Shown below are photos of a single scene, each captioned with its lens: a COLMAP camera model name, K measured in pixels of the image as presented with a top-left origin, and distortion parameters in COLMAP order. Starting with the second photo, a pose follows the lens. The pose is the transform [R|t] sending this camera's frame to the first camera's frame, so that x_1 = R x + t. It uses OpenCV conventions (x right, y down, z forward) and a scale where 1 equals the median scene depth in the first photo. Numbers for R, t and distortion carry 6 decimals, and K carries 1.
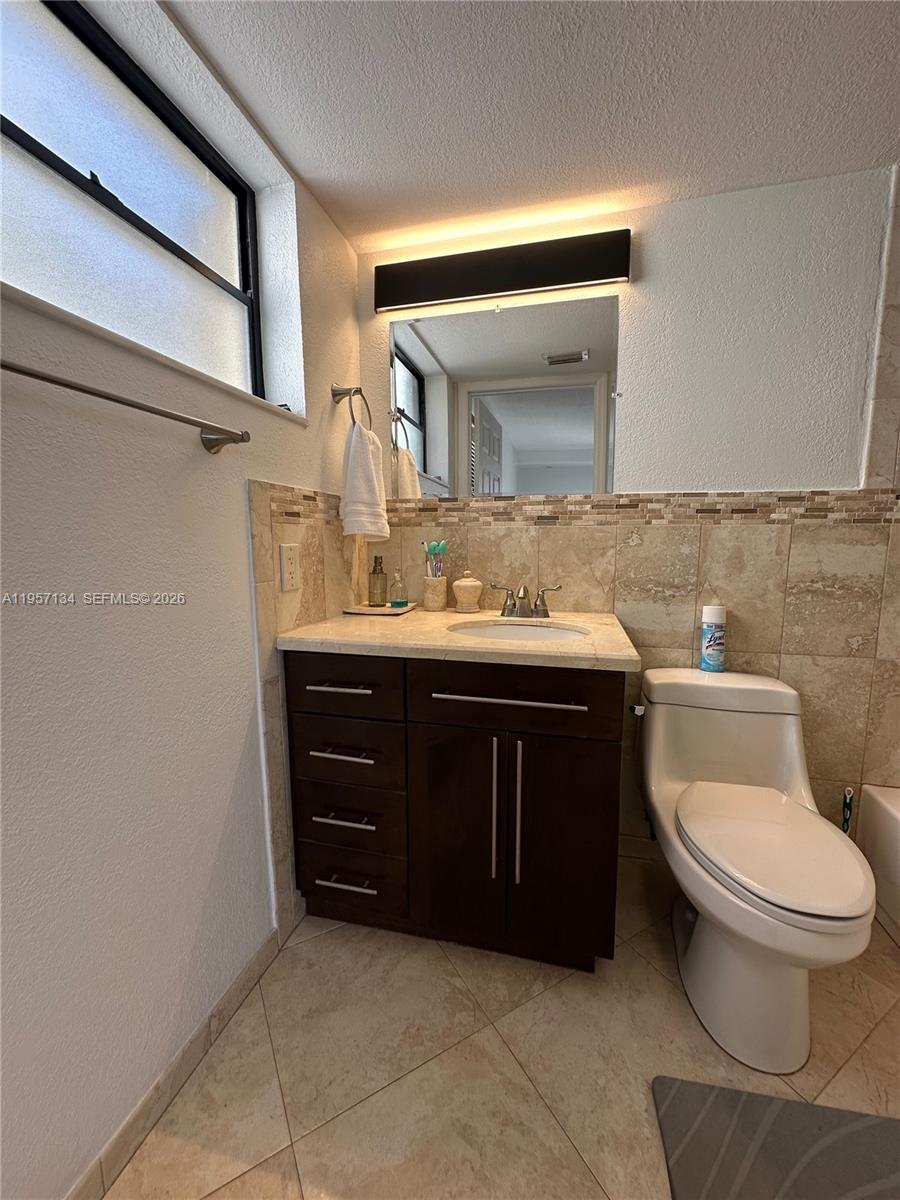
lens RADIAL K [[477.5, 0, 447.9], [0, 477.5, 602.4], [0, 0, 1]] dist [-0.004237, 0.000738]
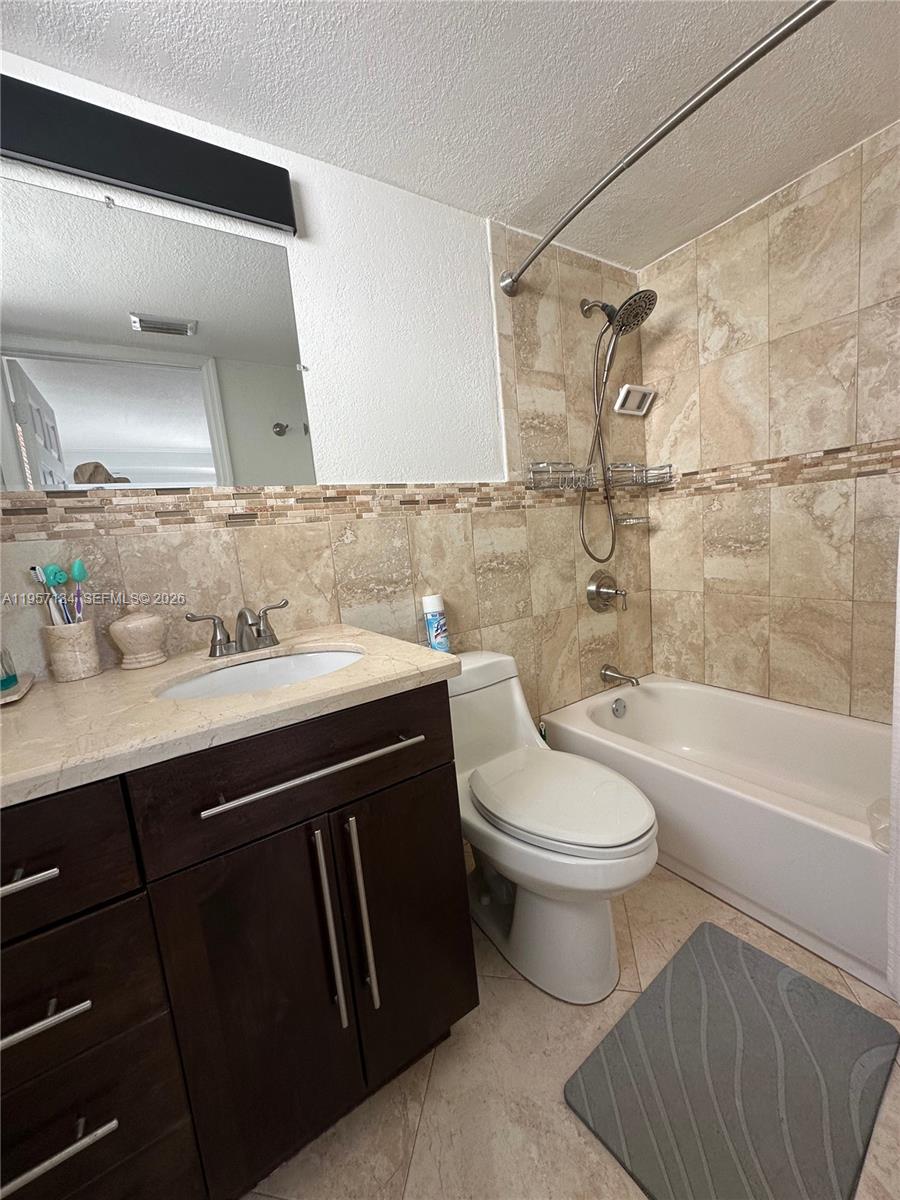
lens RADIAL K [[477.5, 0, 447.9], [0, 477.5, 602.4], [0, 0, 1]] dist [-0.004237, 0.000738]
pose [[0.665765, -0.163524, 0.728023, -0.158513], [0.186951, 0.981126, 0.049411, -0.021101], [-0.722362, 0.103209, 0.683770, 0.280773]]
